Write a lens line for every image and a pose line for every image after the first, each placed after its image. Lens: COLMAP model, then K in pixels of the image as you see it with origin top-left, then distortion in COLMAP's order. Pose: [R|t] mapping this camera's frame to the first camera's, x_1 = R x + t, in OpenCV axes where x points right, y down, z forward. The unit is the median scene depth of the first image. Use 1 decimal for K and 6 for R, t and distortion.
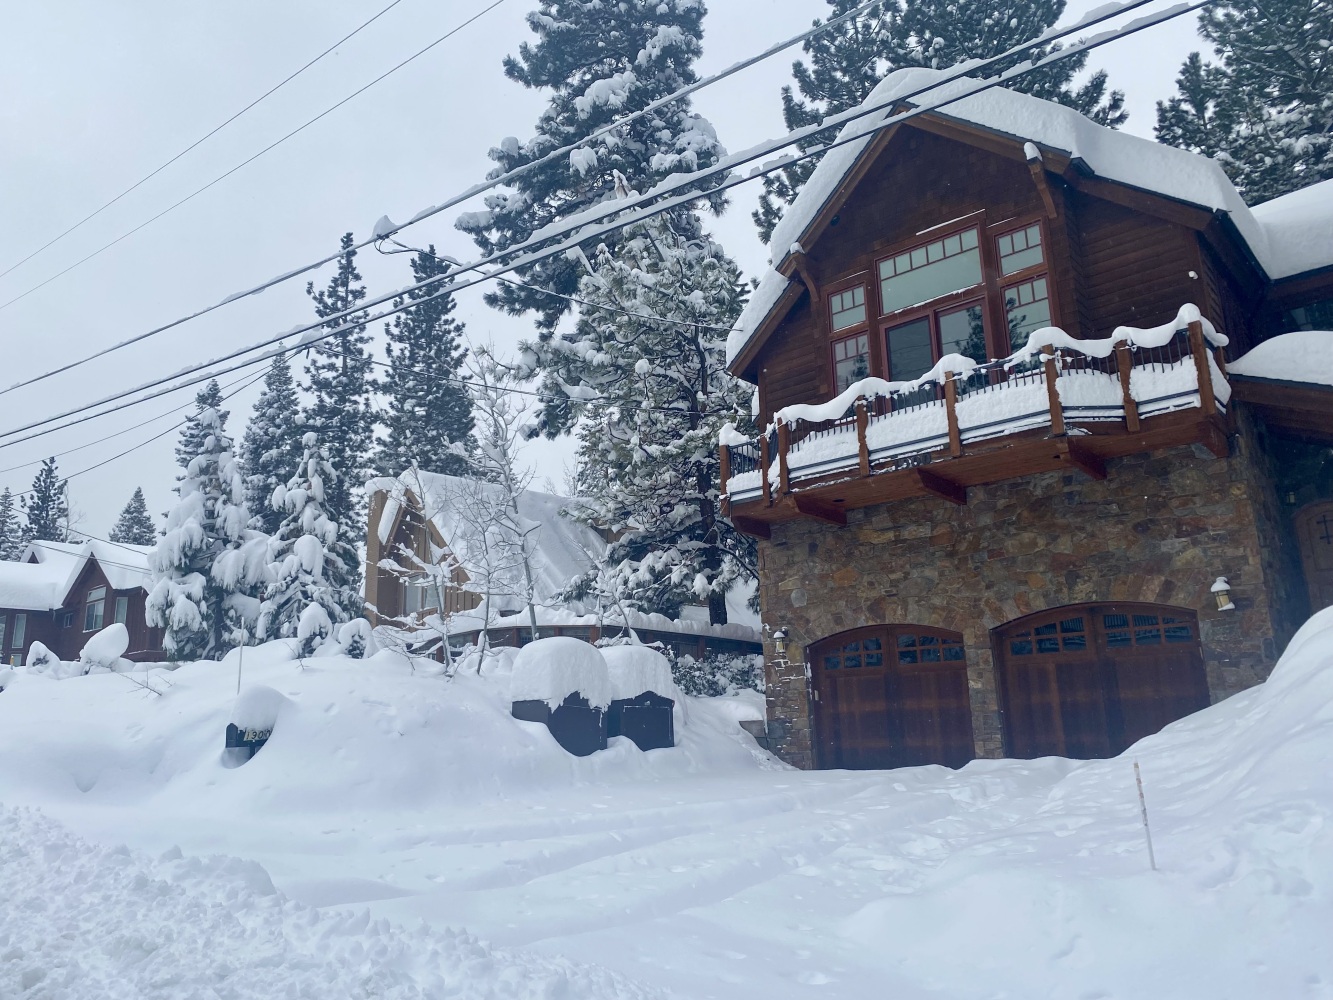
lens RADIAL K [[1040.7, 0, 645.4], [0, 1040.7, 481.2], [0, 0, 1]] dist [0.051081, -0.069745]
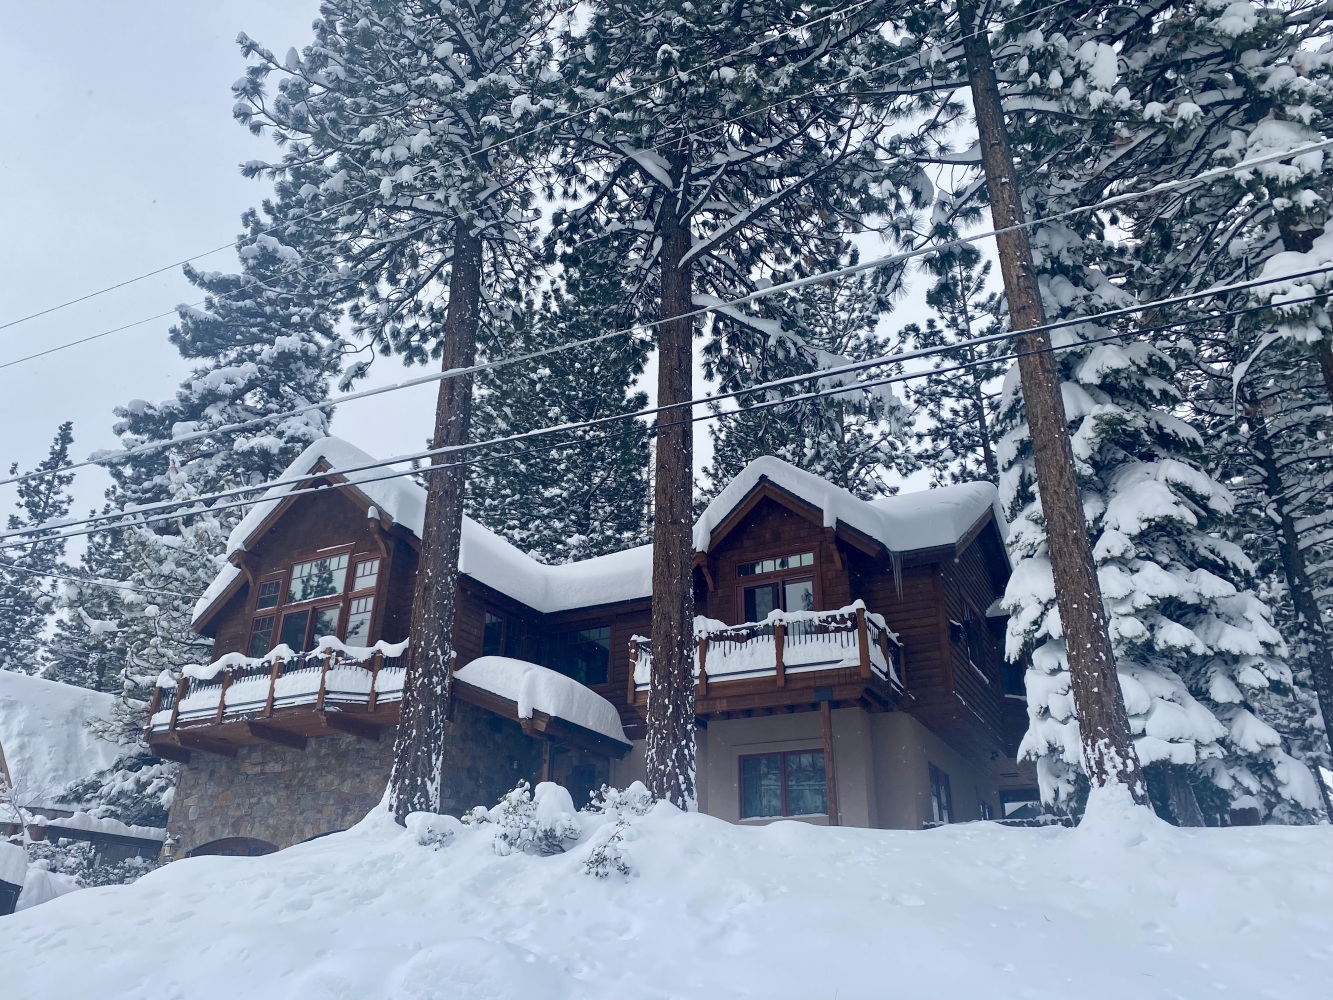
lens RADIAL K [[1040.7, 0, 645.4], [0, 1040.7, 481.2], [0, 0, 1]] dist [0.051081, -0.069745]
pose [[0.975344, 0.136659, 0.173284, 0.450454], [-0.099477, 0.973153, -0.207551, -0.080823], [-0.196996, 0.185196, 0.962754, -0.488175]]
